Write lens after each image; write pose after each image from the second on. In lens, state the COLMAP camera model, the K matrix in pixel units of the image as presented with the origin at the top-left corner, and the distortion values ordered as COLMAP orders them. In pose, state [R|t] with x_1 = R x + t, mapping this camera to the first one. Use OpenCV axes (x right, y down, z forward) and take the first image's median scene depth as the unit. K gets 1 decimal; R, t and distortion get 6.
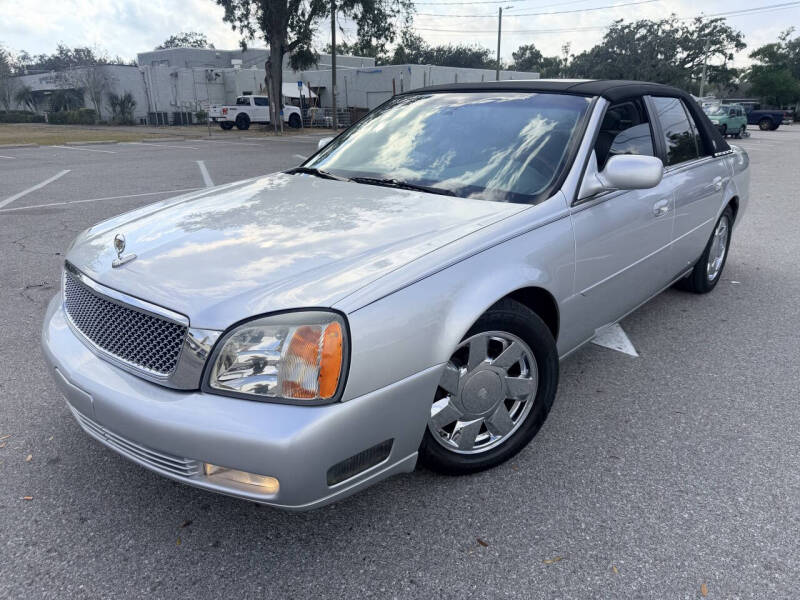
lens RADIAL K [[568.2, 0, 404.0], [0, 568.2, 300.3], [0, 0, 1]] dist [0.004407, -0.012912]
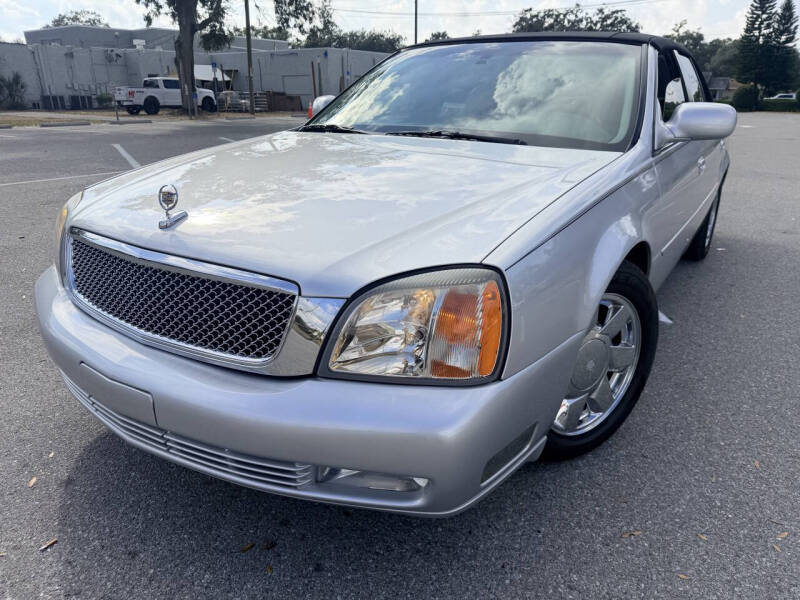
lens RADIAL K [[568.2, 0, 401.8], [0, 568.2, 303.4], [0, 0, 1]] dist [0.004407, -0.012912]
pose [[0.989691, -0.042798, 0.136674, -0.167849], [0.039552, 0.998869, 0.026379, 0.020785], [-0.137648, -0.020701, 0.990265, 0.105170]]
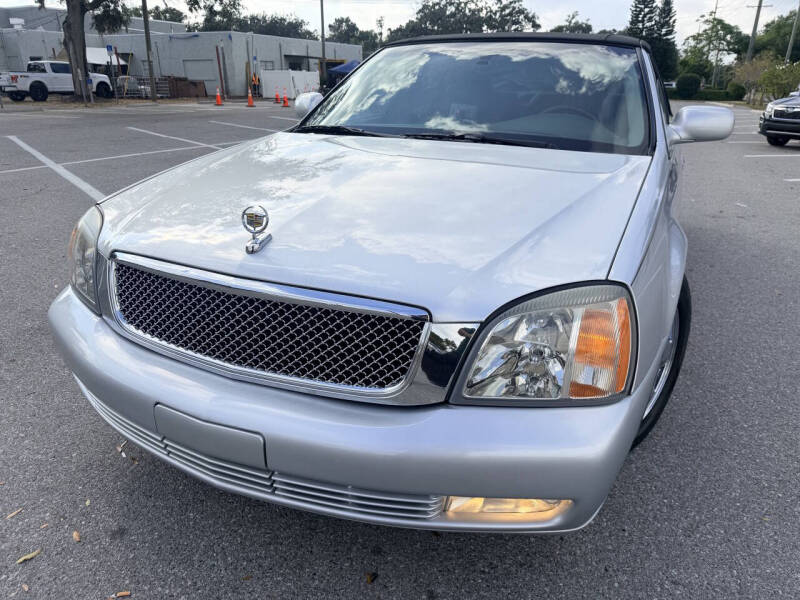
lens RADIAL K [[568.2, 0, 403.3], [0, 568.2, 297.7], [0, 0, 1]] dist [0.004407, -0.012912]
pose [[0.953749, -0.093564, 0.285673, -0.302492], [0.082972, 0.995347, 0.048985, -0.011753], [-0.288927, -0.023016, 0.957074, 0.146574]]
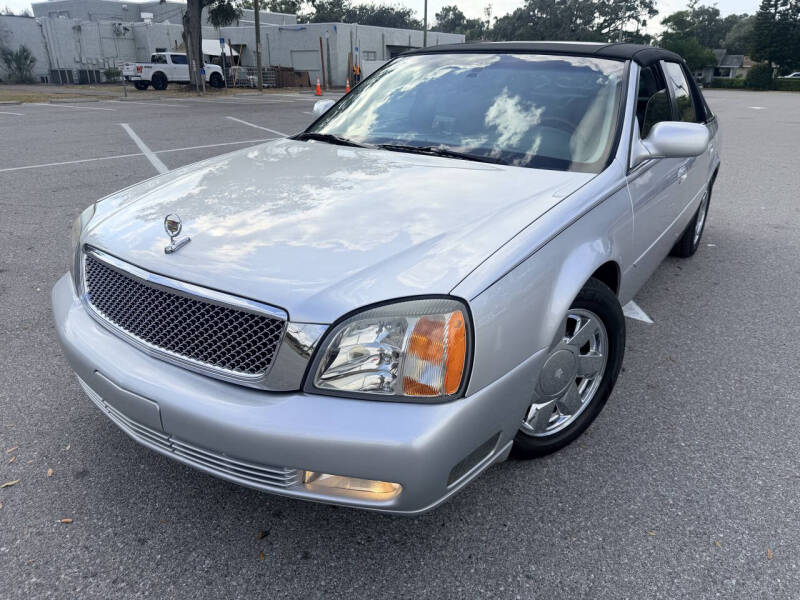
lens RADIAL K [[568.2, 0, 404.8], [0, 568.2, 296.9], [0, 0, 1]] dist [0.004407, -0.012912]
pose [[0.991184, -0.035427, 0.127672, -0.150056], [0.028410, 0.998006, 0.056367, -0.017056], [-0.129414, -0.052242, 0.990213, 0.054022]]
